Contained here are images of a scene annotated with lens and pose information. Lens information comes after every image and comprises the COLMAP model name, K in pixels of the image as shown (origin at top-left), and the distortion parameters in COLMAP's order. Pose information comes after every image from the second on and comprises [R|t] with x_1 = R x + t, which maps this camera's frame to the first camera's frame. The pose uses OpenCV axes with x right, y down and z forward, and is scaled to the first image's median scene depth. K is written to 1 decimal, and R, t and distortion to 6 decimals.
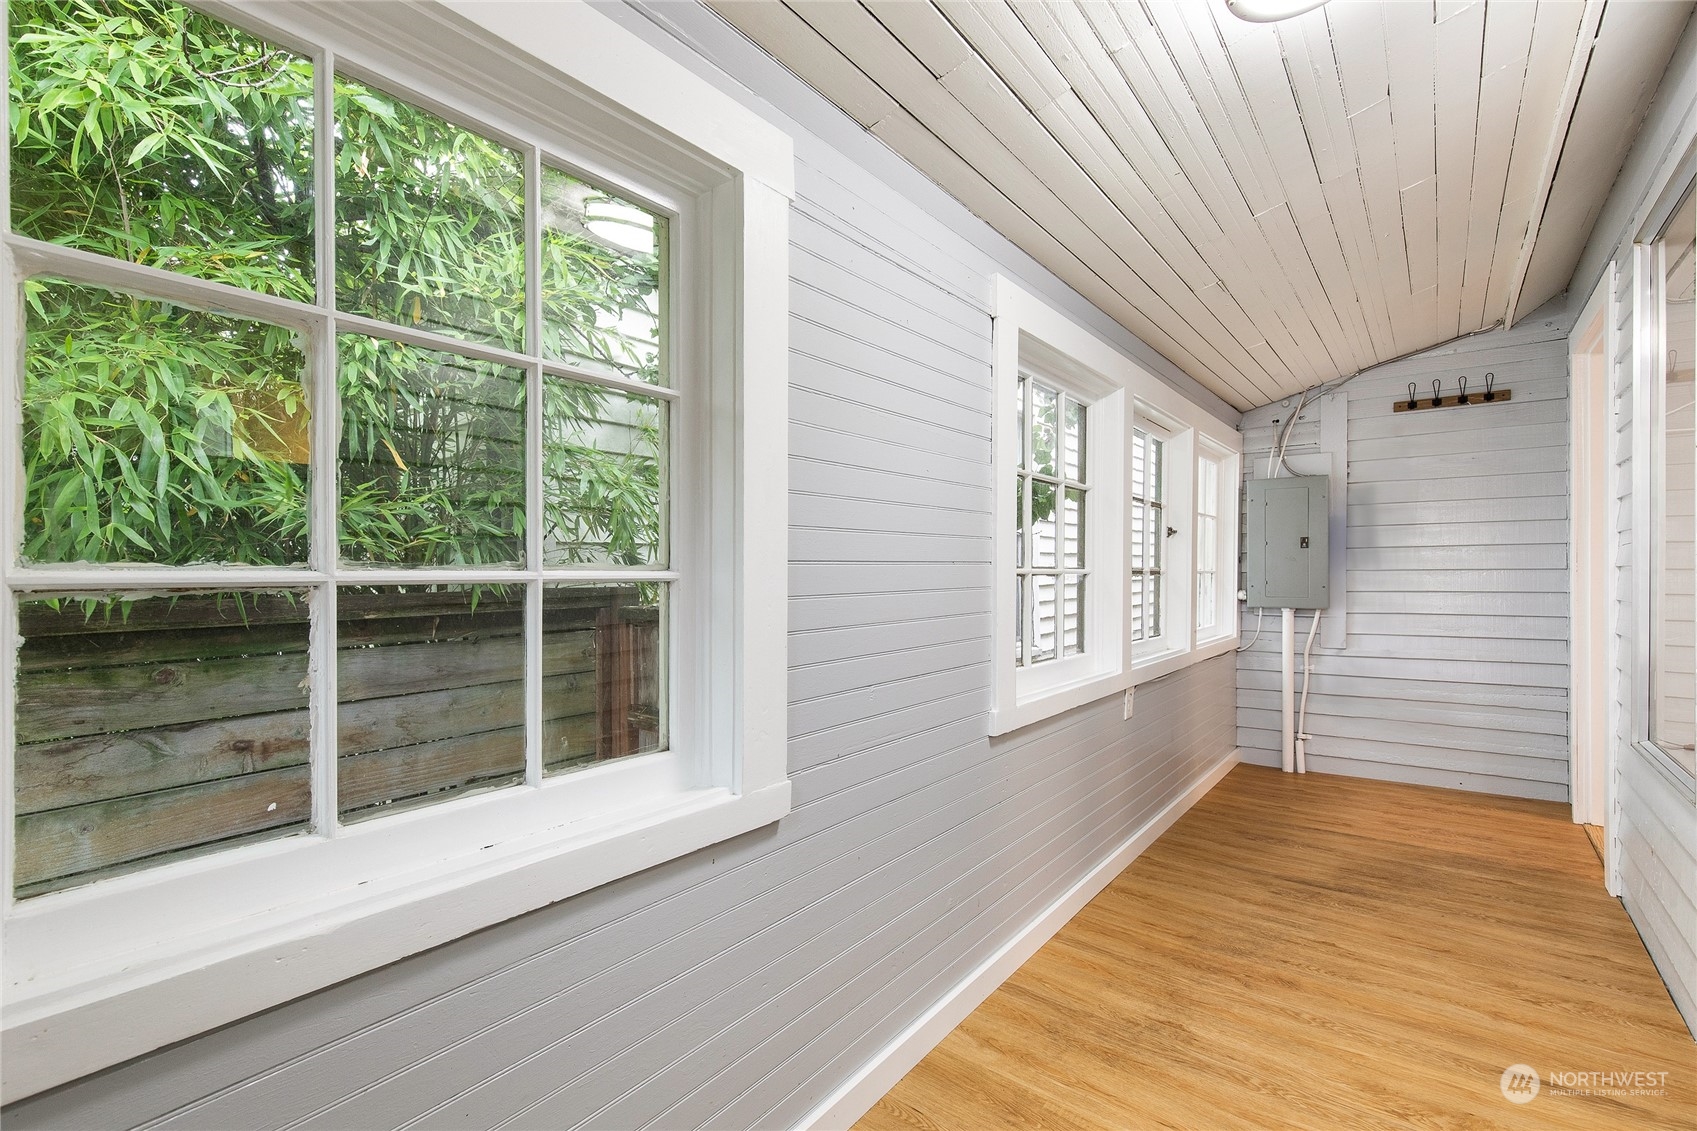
lens RADIAL K [[765.3, 0, 846.5], [0, 765.3, 558.3], [0, 0, 1]] dist [0.010647, -0.001417]
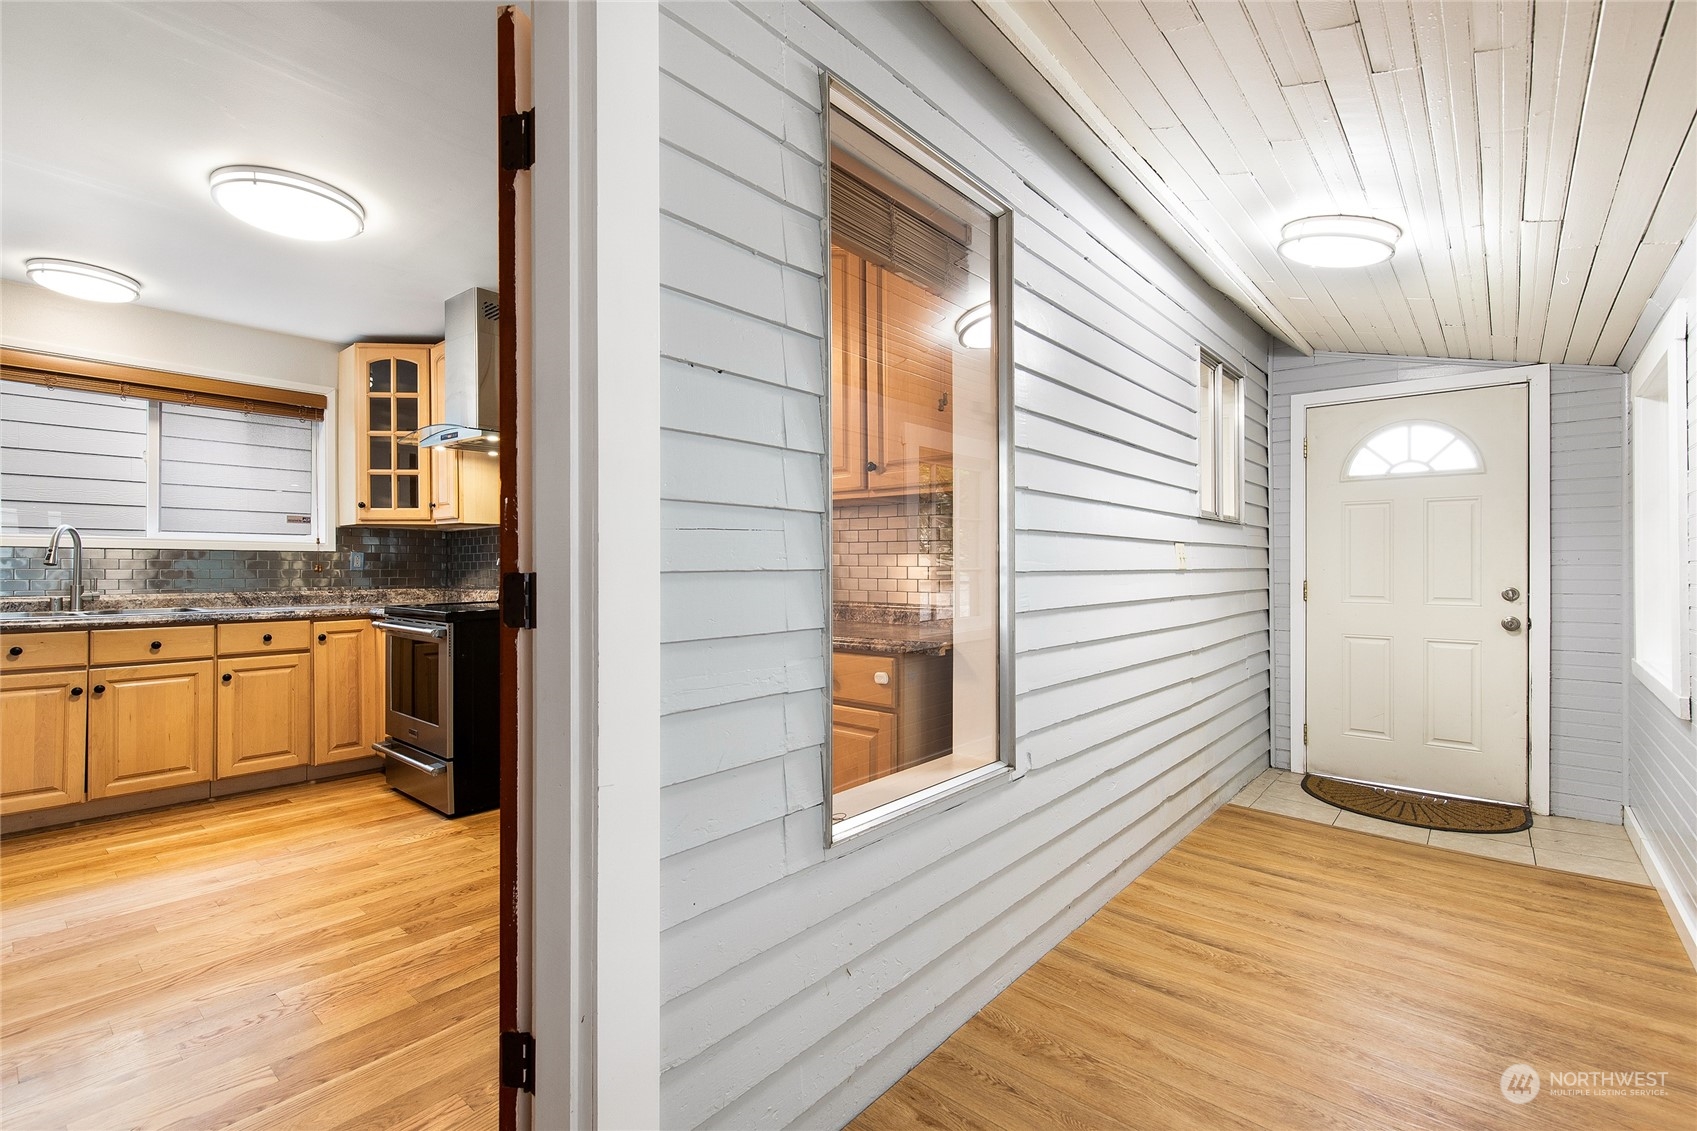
lens RADIAL K [[765.3, 0, 838.8], [0, 765.3, 566.7], [0, 0, 1]] dist [0.010647, -0.001417]
pose [[-0.998765, -0.000260, 0.049690, 1.143865], [-0.000894, 0.999918, -0.012740, 0.020341], [-0.049683, -0.012769, -0.998683, 1.925494]]
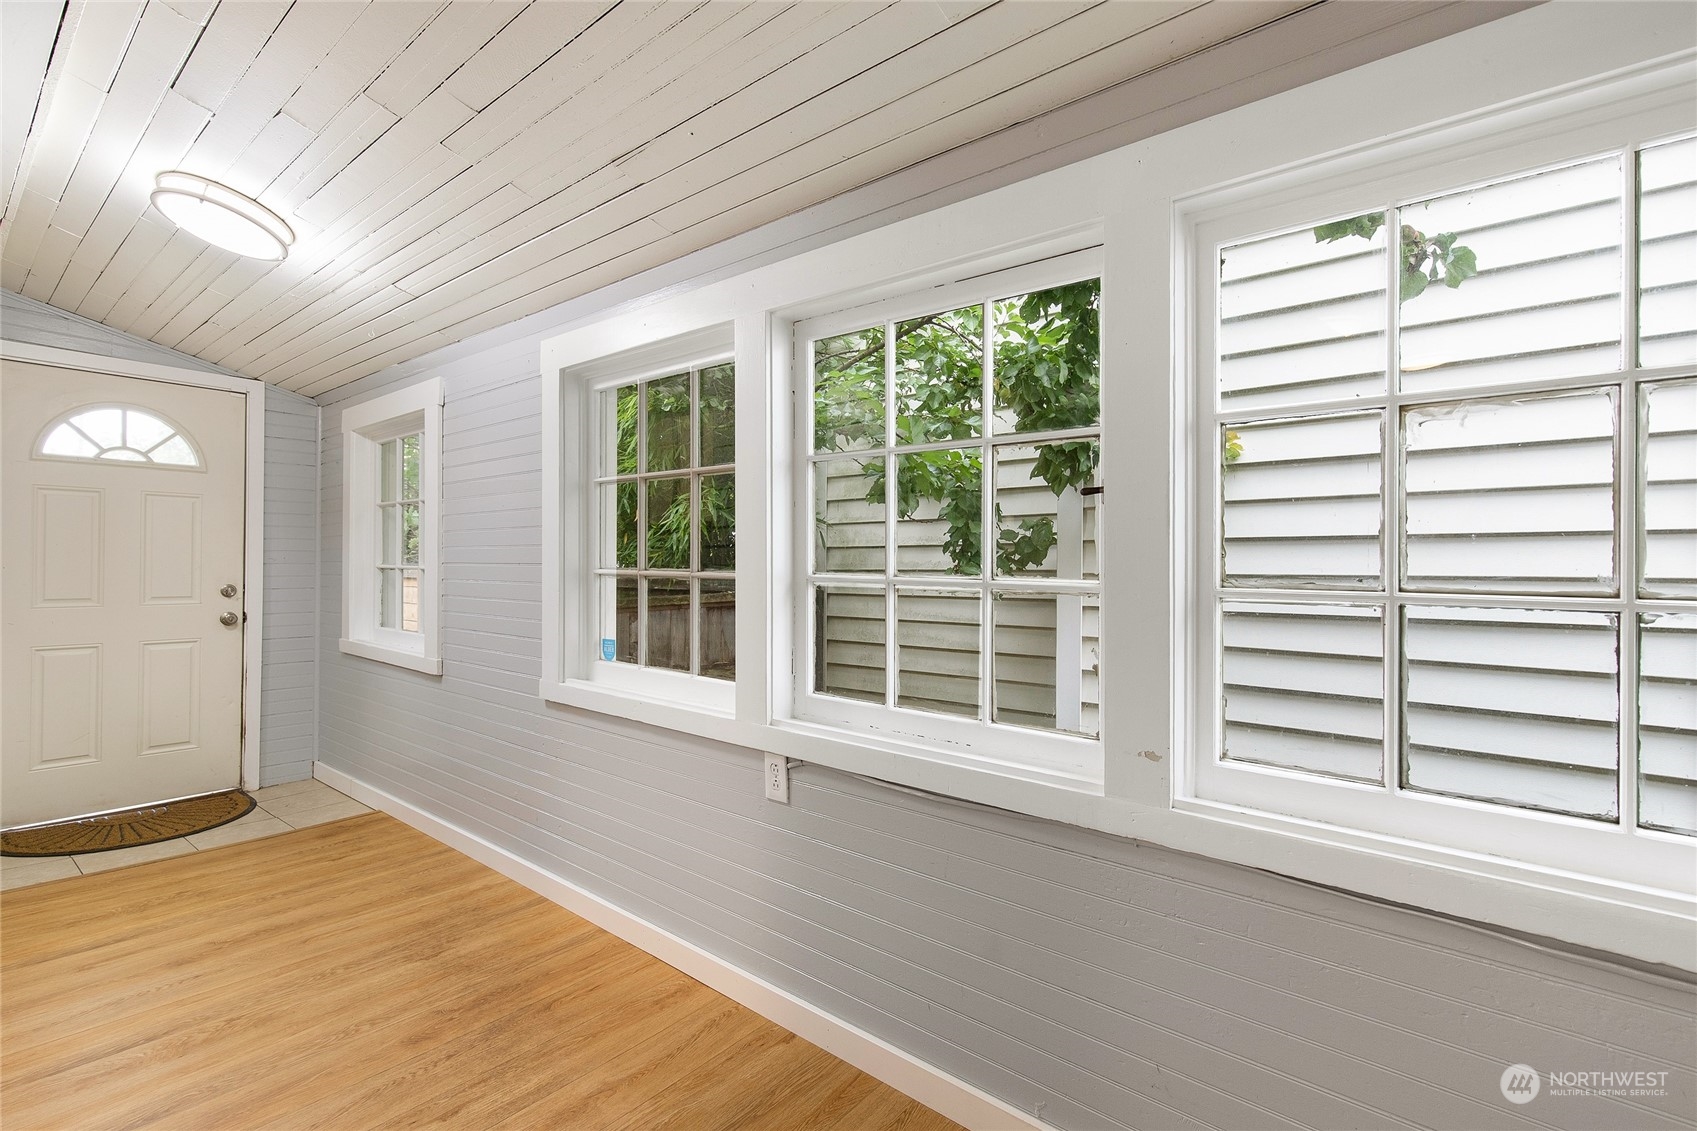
lens RADIAL K [[765.3, 0, 854.5], [0, 765.3, 558.9], [0, 0, 1]] dist [0.010647, -0.001417]
pose [[-0.023108, -0.008799, -0.999694, 1.547993], [0.003284, 0.999955, -0.008877, 0.002765], [0.999728, -0.003488, -0.023078, 1.622471]]
